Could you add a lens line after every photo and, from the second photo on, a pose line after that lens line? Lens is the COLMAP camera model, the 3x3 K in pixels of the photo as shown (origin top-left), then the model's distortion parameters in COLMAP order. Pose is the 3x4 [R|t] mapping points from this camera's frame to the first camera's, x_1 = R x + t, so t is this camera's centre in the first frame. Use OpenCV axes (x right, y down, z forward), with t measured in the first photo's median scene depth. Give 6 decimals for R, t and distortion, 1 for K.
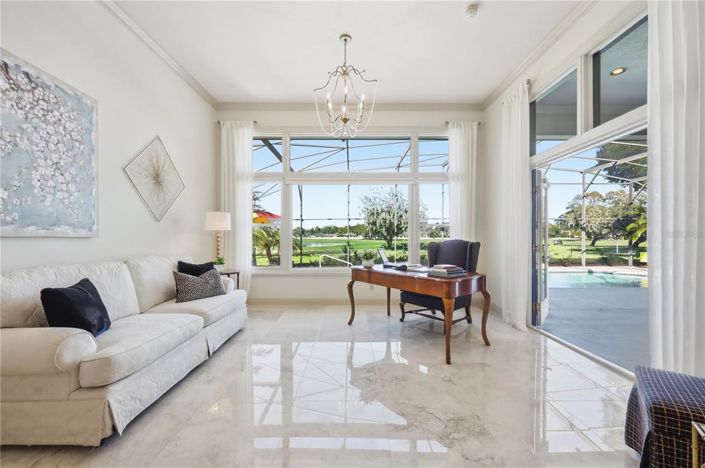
lens RADIAL K [[286.8, 0, 351.8], [0, 286.8, 238.7], [0, 0, 1]] dist [-0.010040, 0.001771]
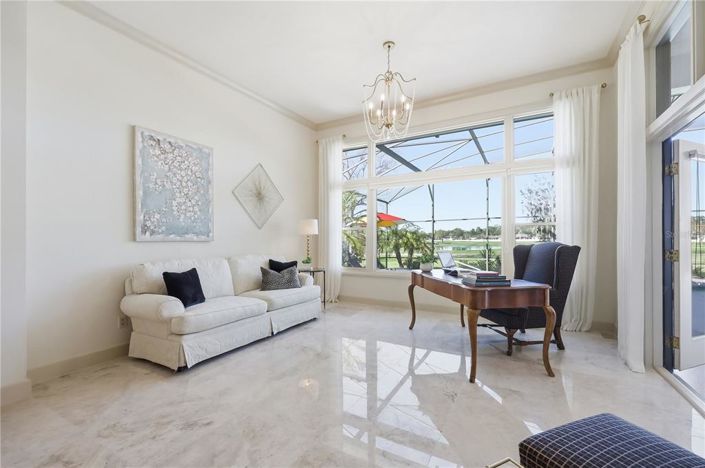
lens RADIAL K [[304.8, 0, 349.3], [0, 304.8, 238.4], [0, 0, 1]] dist [-0.001226, -0.000280]
pose [[0.867131, -0.007583, -0.498023, 0.330885], [0.002751, 0.999942, -0.010434, -0.000389], [0.498073, 0.007677, 0.867101, -0.007161]]
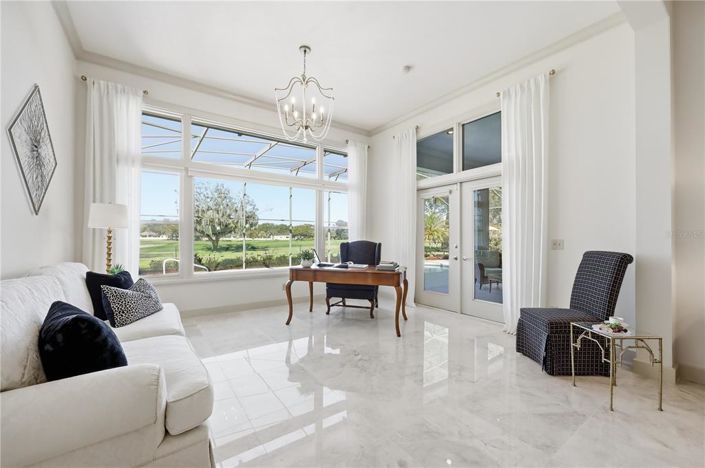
lens RADIAL K [[286.8, 0, 349.1], [0, 286.8, 236.9], [0, 0, 1]] dist [-0.010040, 0.001771]
pose [[0.820692, 0.005350, 0.571346, -0.409789], [-0.000842, 0.999966, -0.008154, -0.002346], [-0.571370, 0.006211, 0.820669, 0.041370]]
